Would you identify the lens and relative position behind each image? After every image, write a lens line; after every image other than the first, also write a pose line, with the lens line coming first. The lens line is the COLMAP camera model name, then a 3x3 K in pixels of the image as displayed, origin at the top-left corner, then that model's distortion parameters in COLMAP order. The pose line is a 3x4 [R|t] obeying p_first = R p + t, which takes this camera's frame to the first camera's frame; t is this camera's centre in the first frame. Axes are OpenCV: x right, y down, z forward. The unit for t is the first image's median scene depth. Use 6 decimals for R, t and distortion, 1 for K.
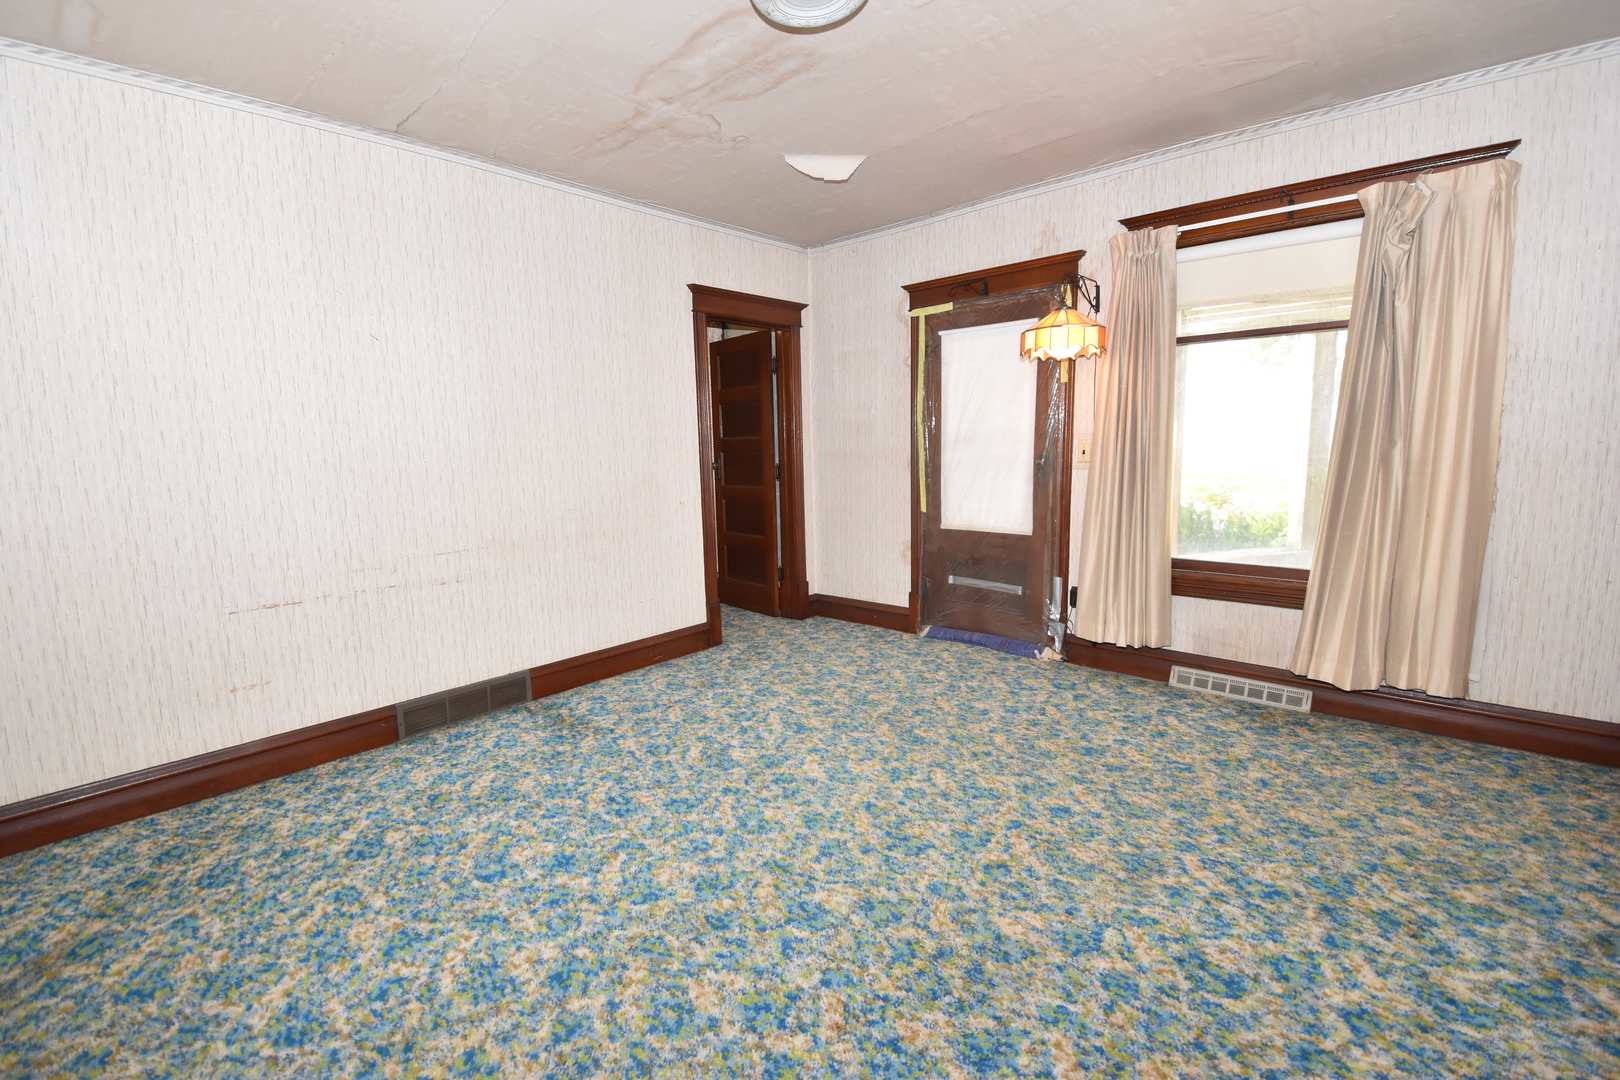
lens RADIAL K [[704.9, 0, 804.9], [0, 704.9, 531.2], [0, 0, 1]] dist [0.000433, -0.013637]
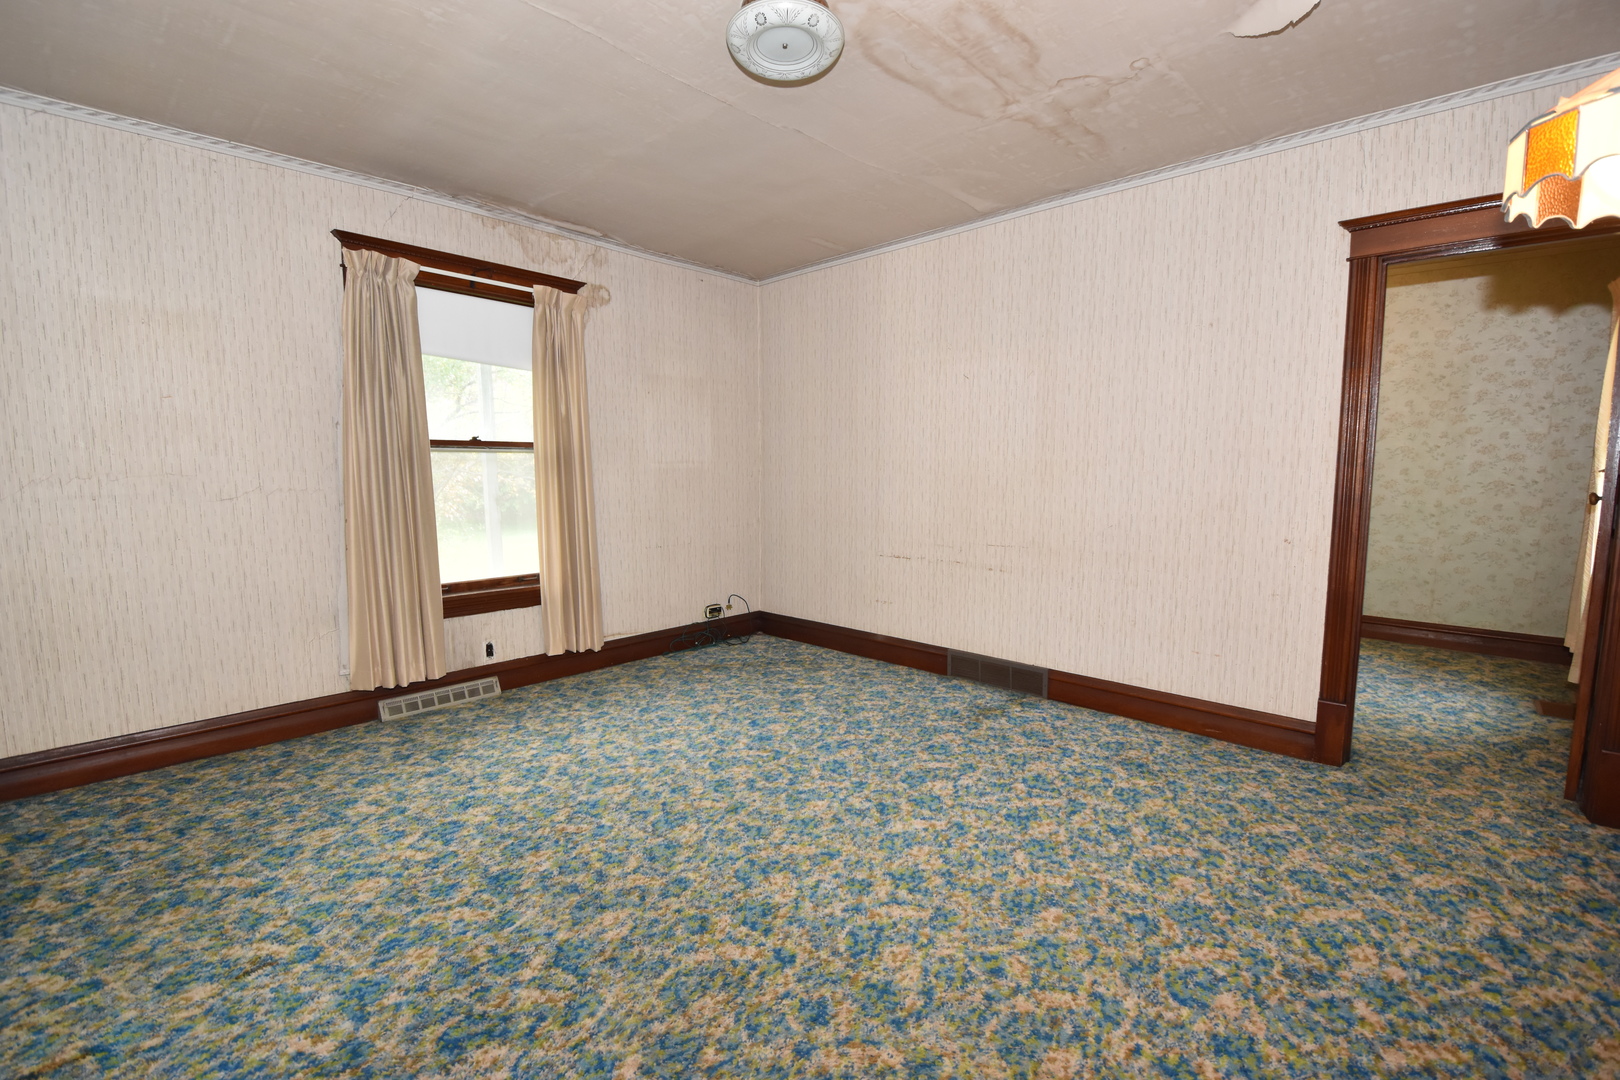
lens RADIAL K [[704.9, 0, 803.5], [0, 704.9, 536.3], [0, 0, 1]] dist [0.000433, -0.013637]
pose [[-0.016609, 0.129258, -0.991472, 0.867471], [-0.122652, 0.983856, 0.130320, -0.126597], [0.992311, 0.123771, -0.000488, 0.826375]]
